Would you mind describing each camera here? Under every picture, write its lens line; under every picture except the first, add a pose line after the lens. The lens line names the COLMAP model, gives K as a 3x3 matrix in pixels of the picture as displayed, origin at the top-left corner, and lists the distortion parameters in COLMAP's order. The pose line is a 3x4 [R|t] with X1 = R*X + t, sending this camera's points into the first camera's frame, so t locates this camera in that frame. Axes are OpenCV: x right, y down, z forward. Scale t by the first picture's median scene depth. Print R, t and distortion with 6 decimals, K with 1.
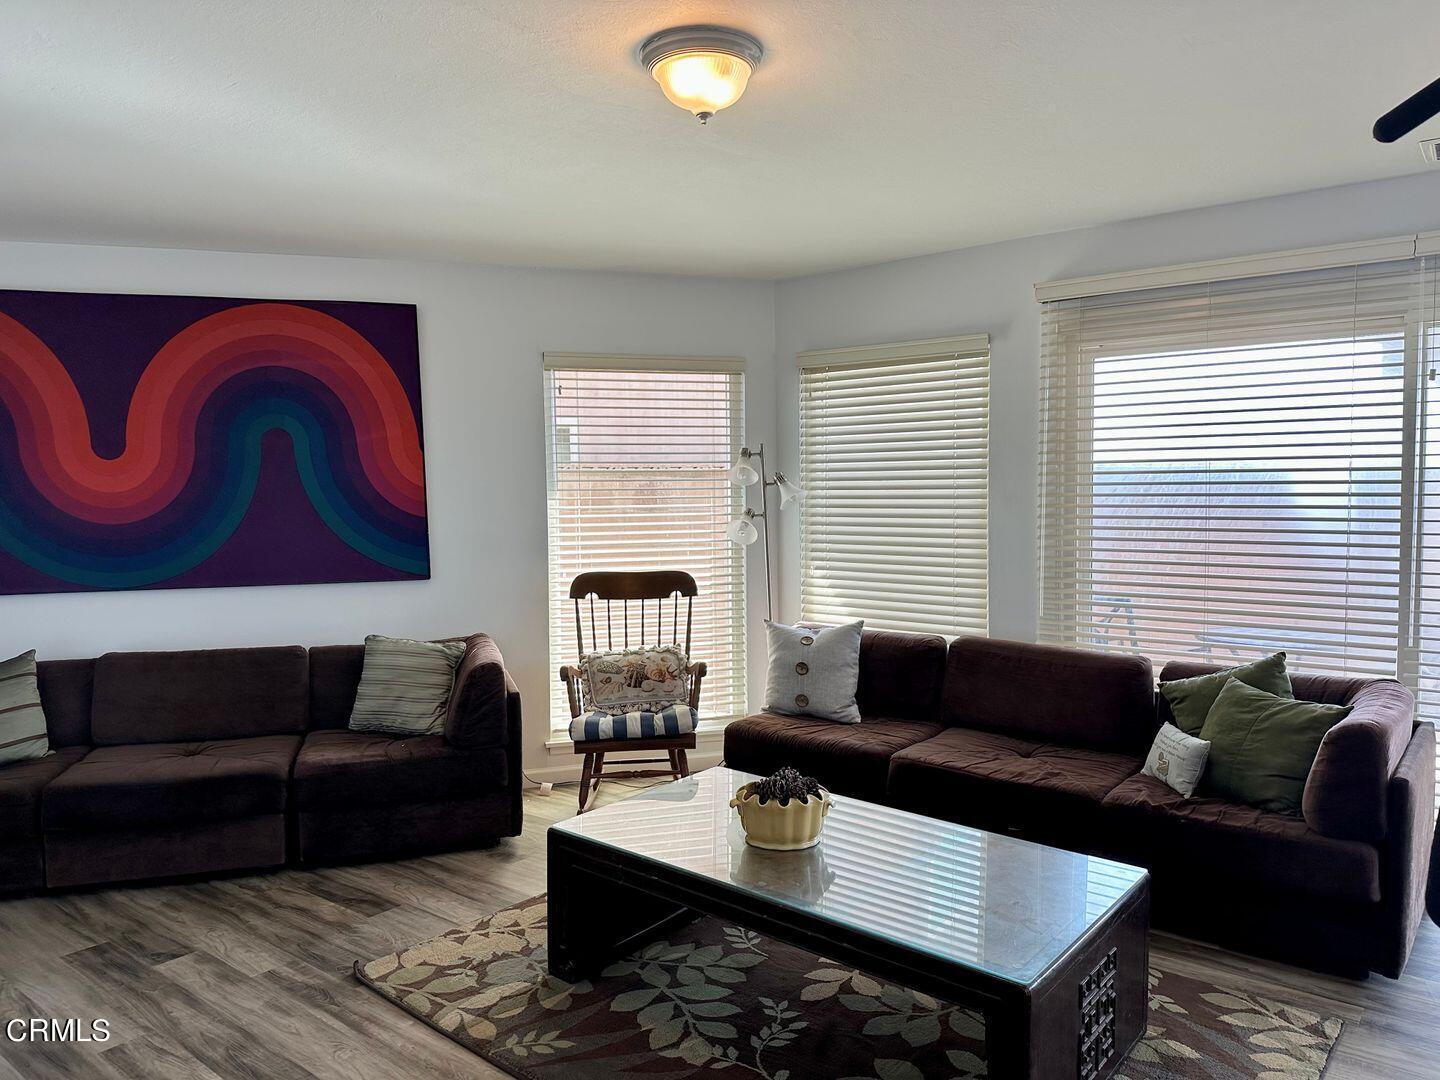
lens RADIAL K [[1015.6, 0, 720.2], [0, 1015.6, 537.2], [0, 0, 1]] dist [0.000672, 0.000591]
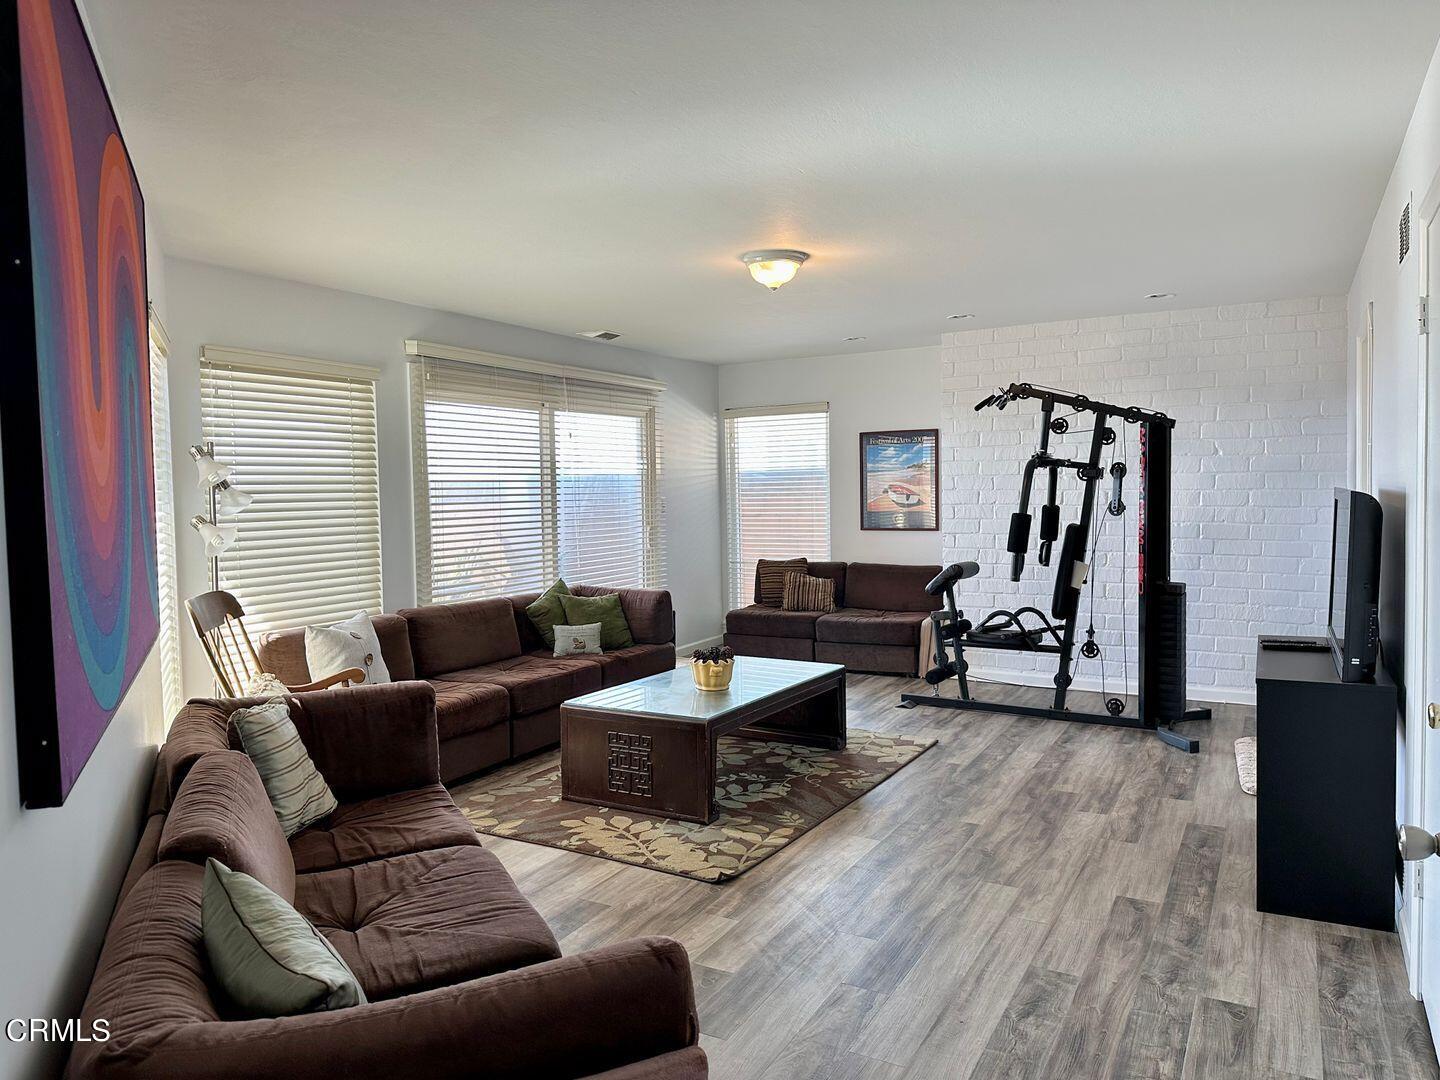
lens RADIAL K [[1015.6, 0, 719.7], [0, 1015.6, 539.7], [0, 0, 1]] dist [0.000672, 0.000591]
pose [[-0.180236, -0.045720, 0.982560, -1.677625], [0.050513, 0.997171, 0.055666, -0.059443], [-0.982326, 0.059665, -0.177417, 1.295736]]
